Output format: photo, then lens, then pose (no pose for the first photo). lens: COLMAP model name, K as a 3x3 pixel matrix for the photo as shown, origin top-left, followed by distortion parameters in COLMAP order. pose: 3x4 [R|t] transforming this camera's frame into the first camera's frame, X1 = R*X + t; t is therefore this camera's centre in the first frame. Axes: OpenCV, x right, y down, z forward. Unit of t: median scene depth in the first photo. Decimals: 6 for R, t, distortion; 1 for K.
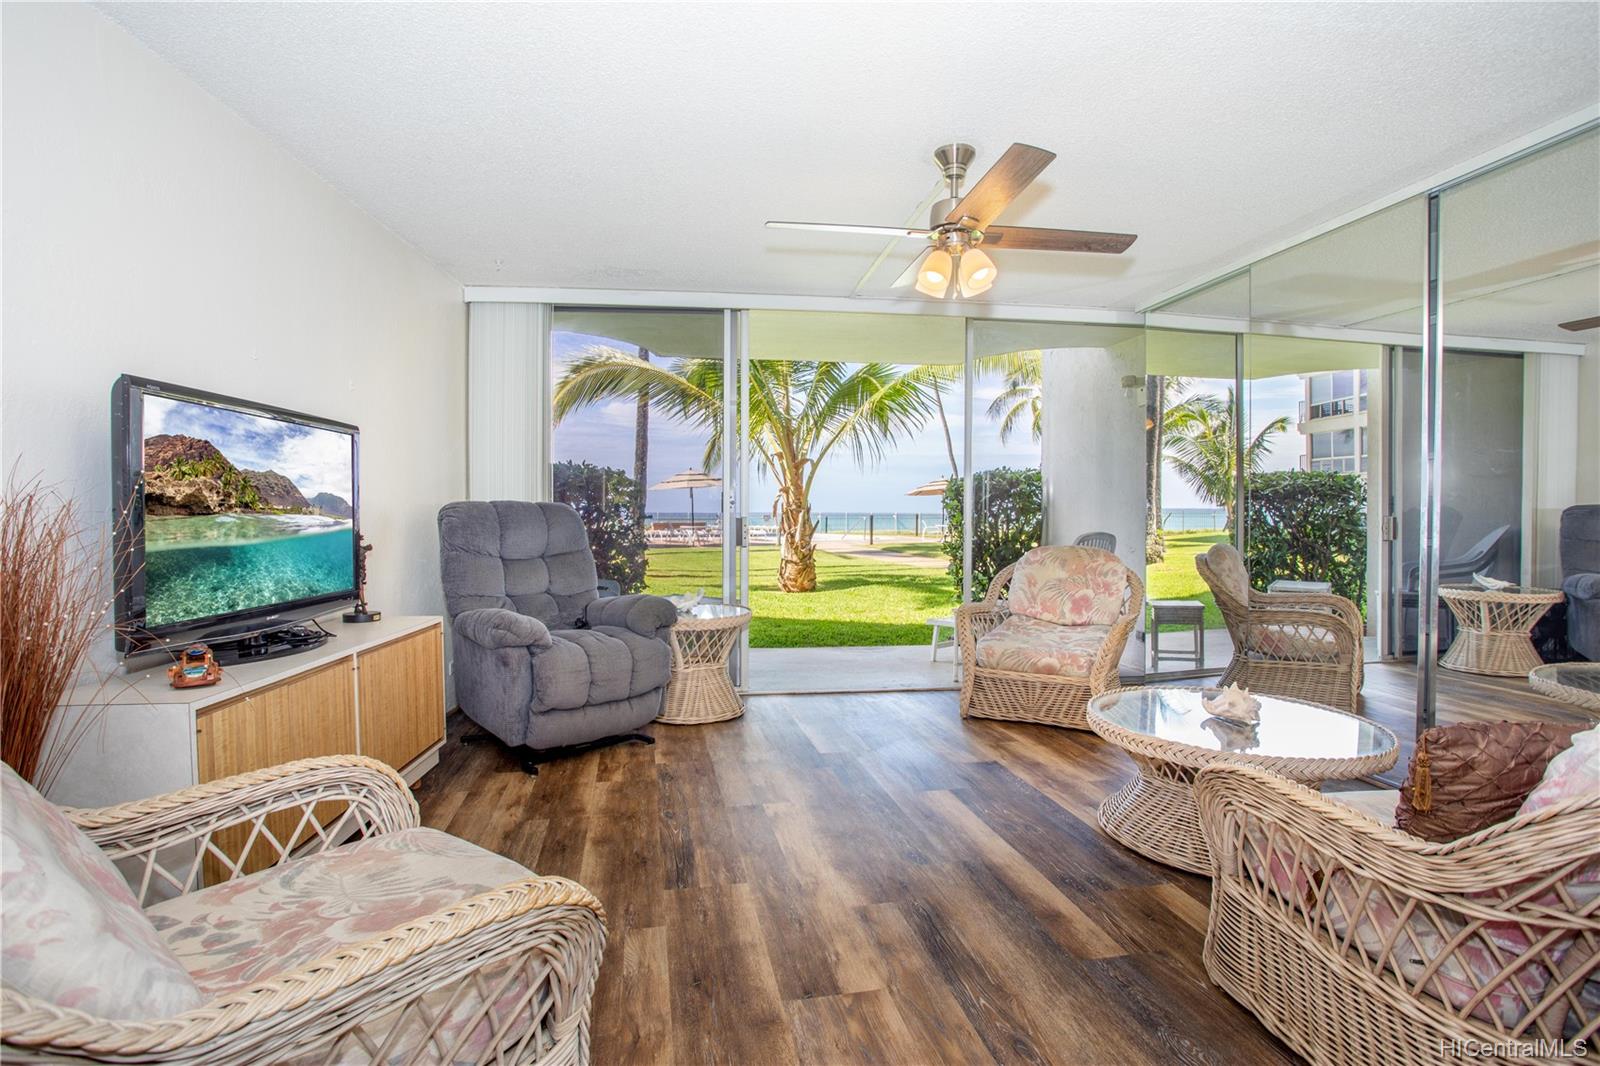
lens RADIAL K [[793.4, 0, 791.3], [0, 793.4, 534.5], [0, 0, 1]] dist [-0.065086, 0.025652]
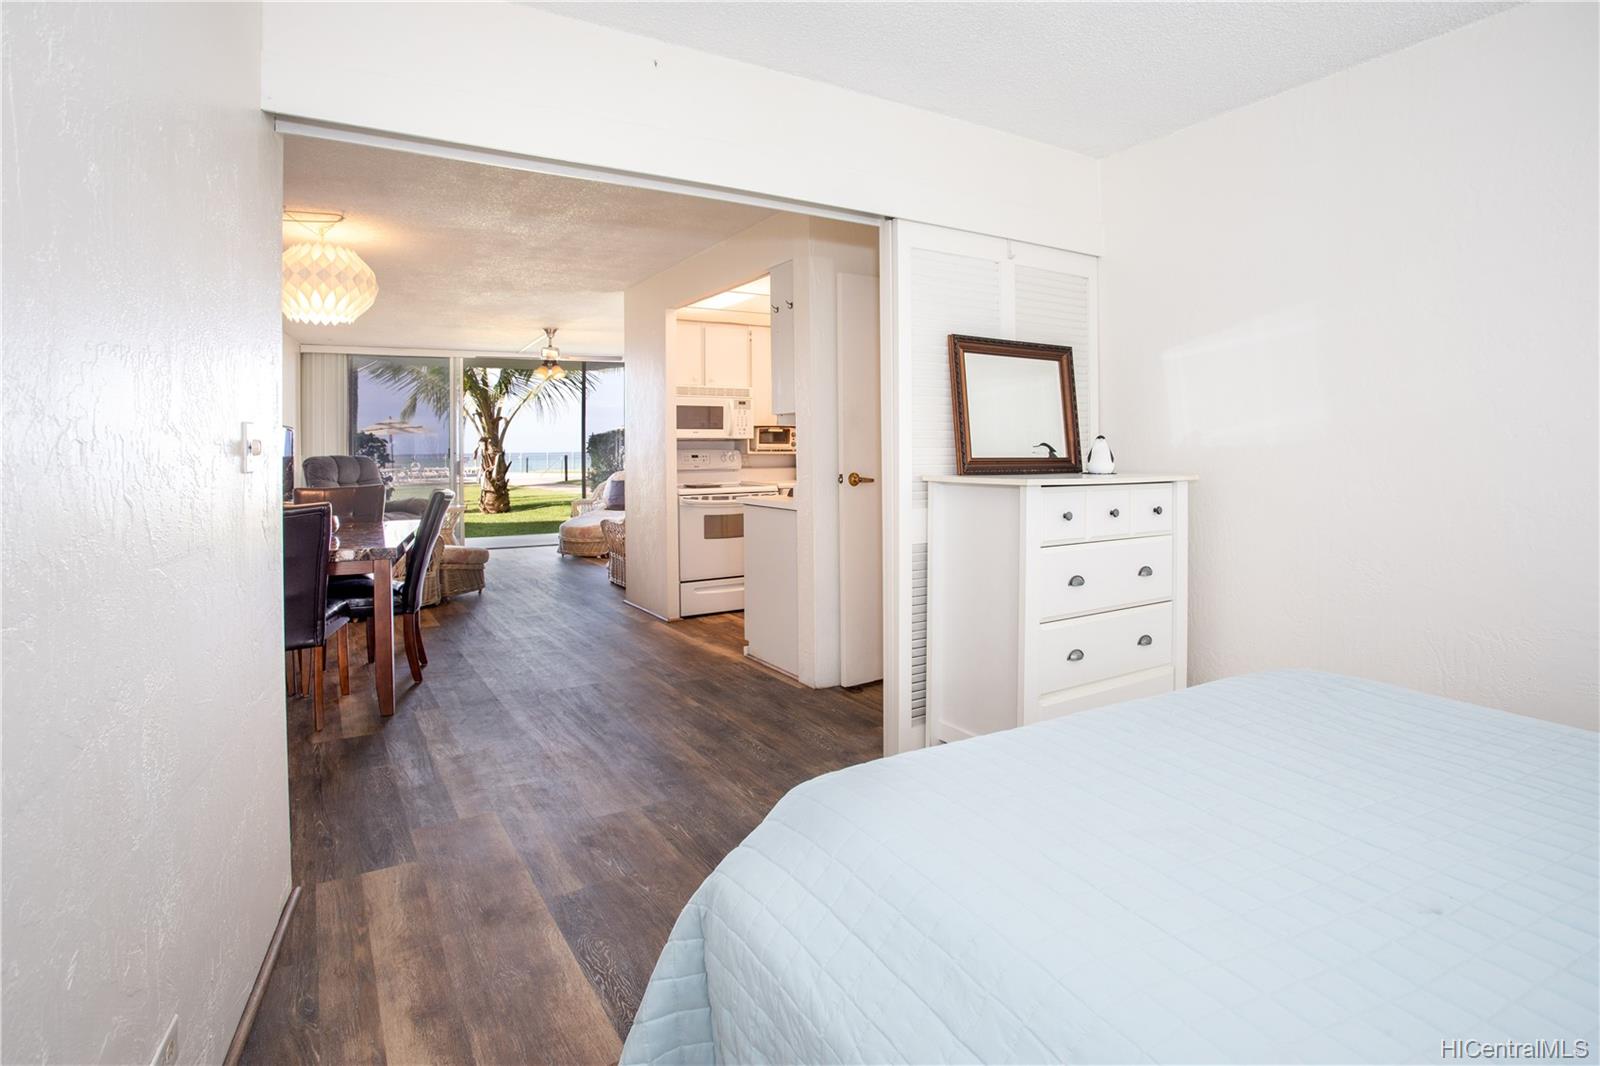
lens RADIAL K [[793.4, 0, 872.5], [0, 793.4, 454.3], [0, 0, 1]] dist [-0.065086, 0.025652]
pose [[0.900269, -0.017067, 0.435000, 0.029054], [0.026505, 0.999526, -0.015640, 0.027535], [-0.434527, 0.025610, 0.900295, -1.700866]]
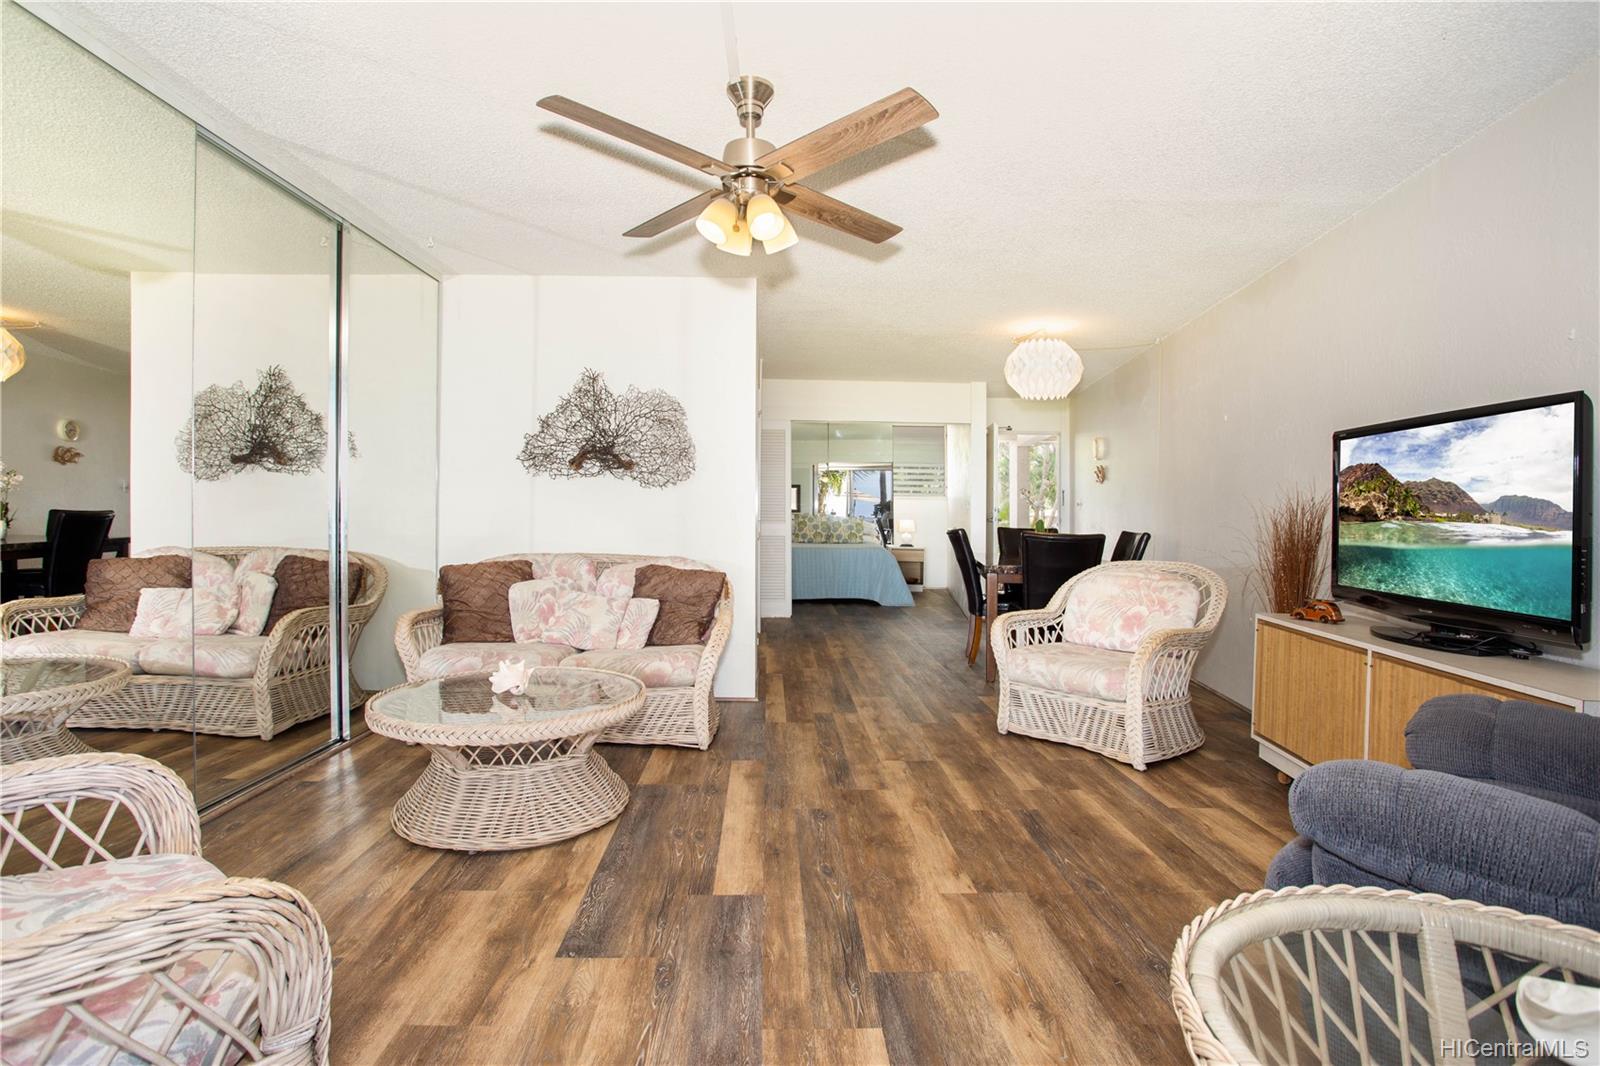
lens RADIAL K [[793.4, 0, 811.5], [0, 793.4, 516.0], [0, 0, 1]] dist [-0.065086, 0.025652]
pose [[-0.989855, 0.002938, 0.142052, -0.009149], [0.006835, 0.999613, 0.026955, -0.045991], [-0.141918, 0.027653, -0.989492, 1.461893]]
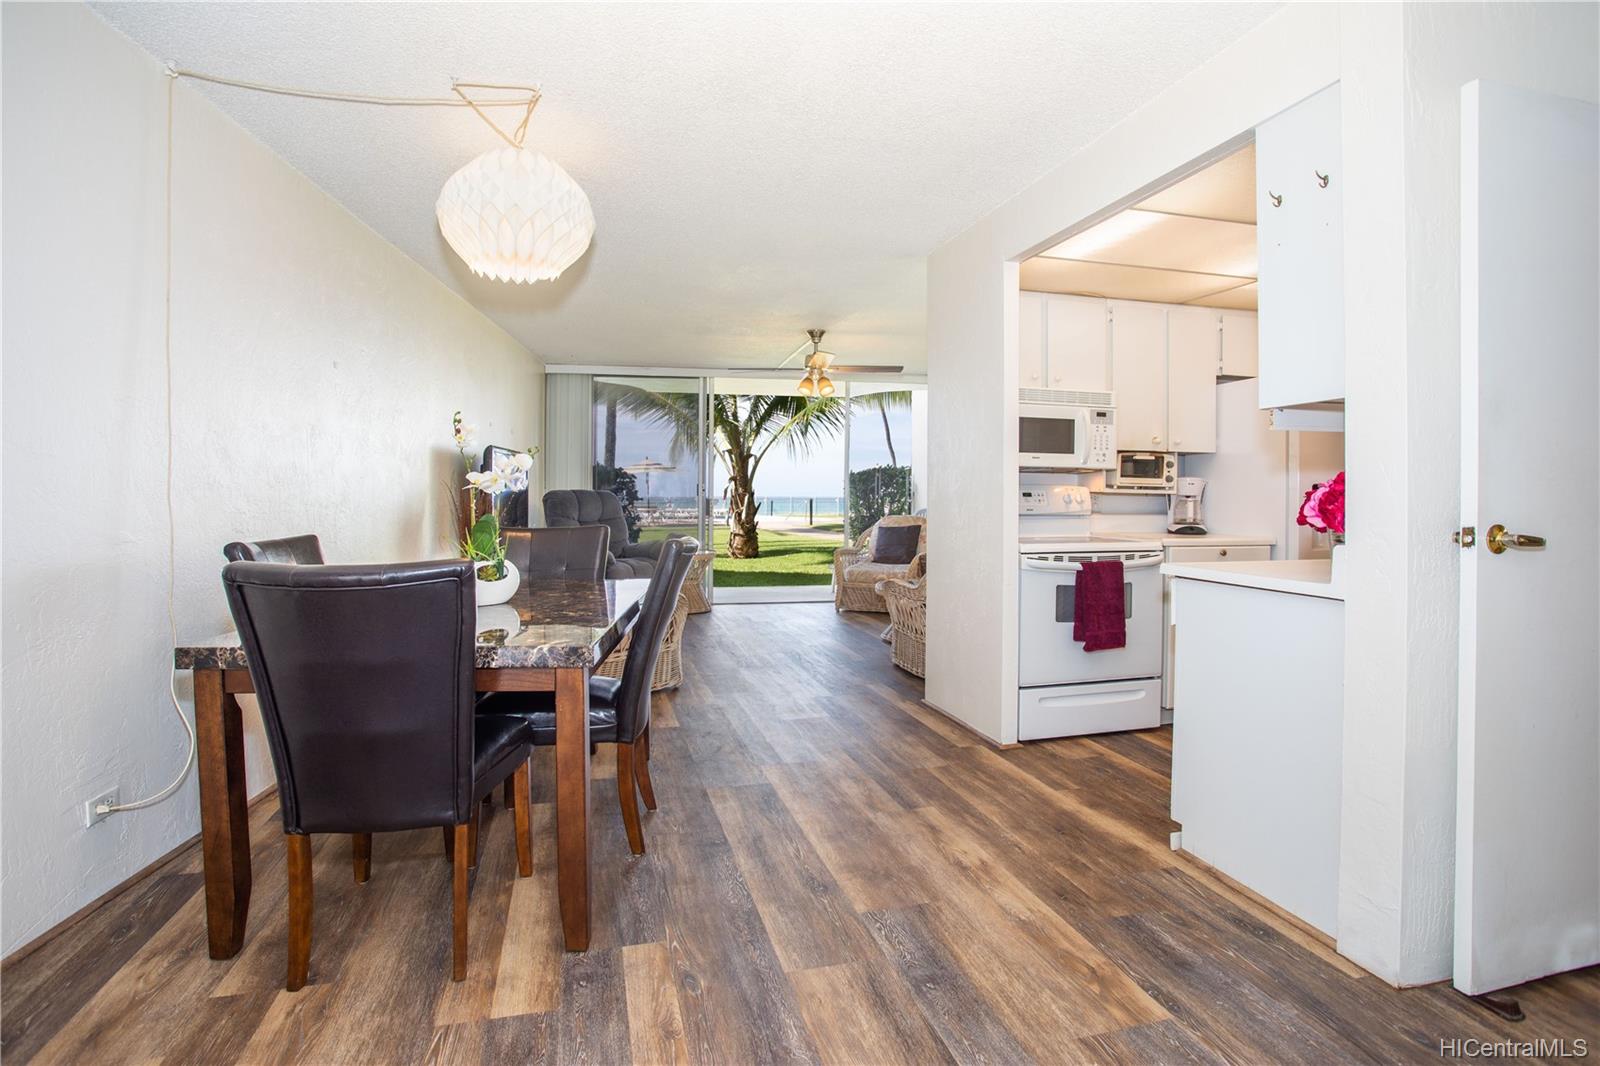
lens RADIAL K [[793.4, 0, 822.9], [0, 793.4, 516.9], [0, 0, 1]] dist [-0.065086, 0.025652]
pose [[0.994444, -0.002788, 0.105229, 0.002434], [0.003100, 0.999991, -0.002805, 0.030968], [-0.105220, 0.003116, 0.994444, -0.939885]]
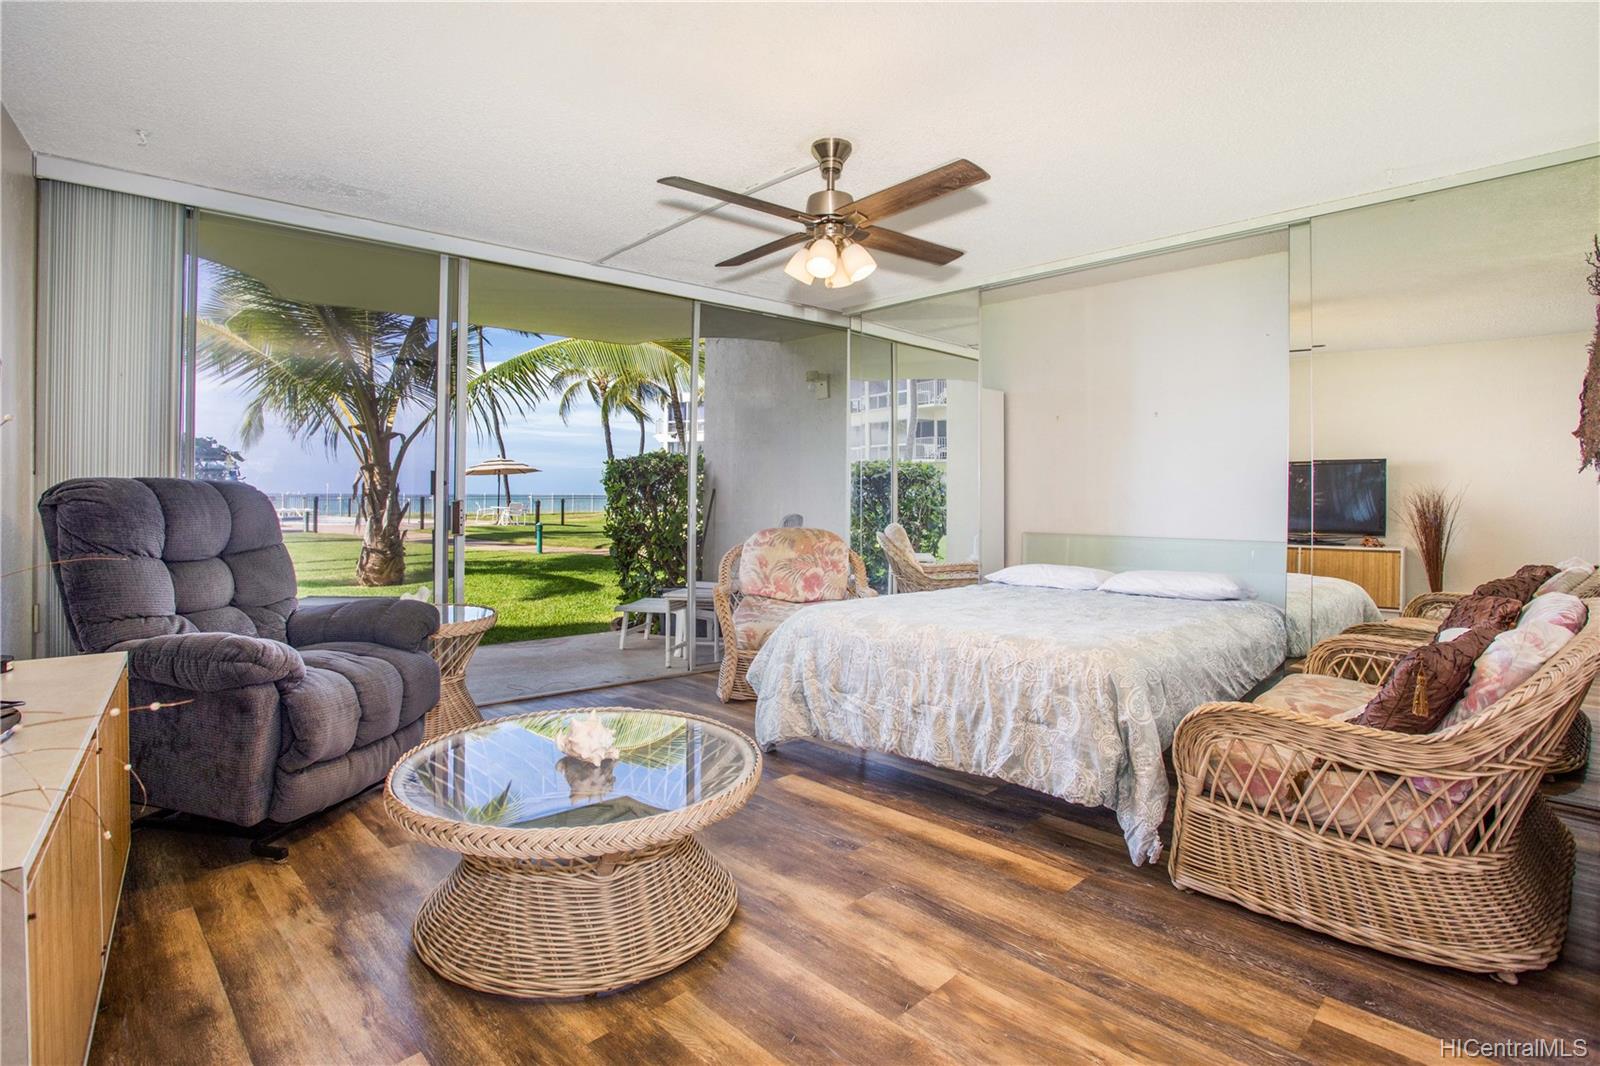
lens RADIAL K [[793.4, 0, 793.2], [0, 793.4, 499.3], [0, 0, 1]] dist [-0.065086, 0.025652]
pose [[0.832301, 0.001320, 0.554322, -0.312272], [0.010541, 0.999779, -0.018209, -0.005486], [-0.554224, 0.020998, 0.832103, 0.139168]]
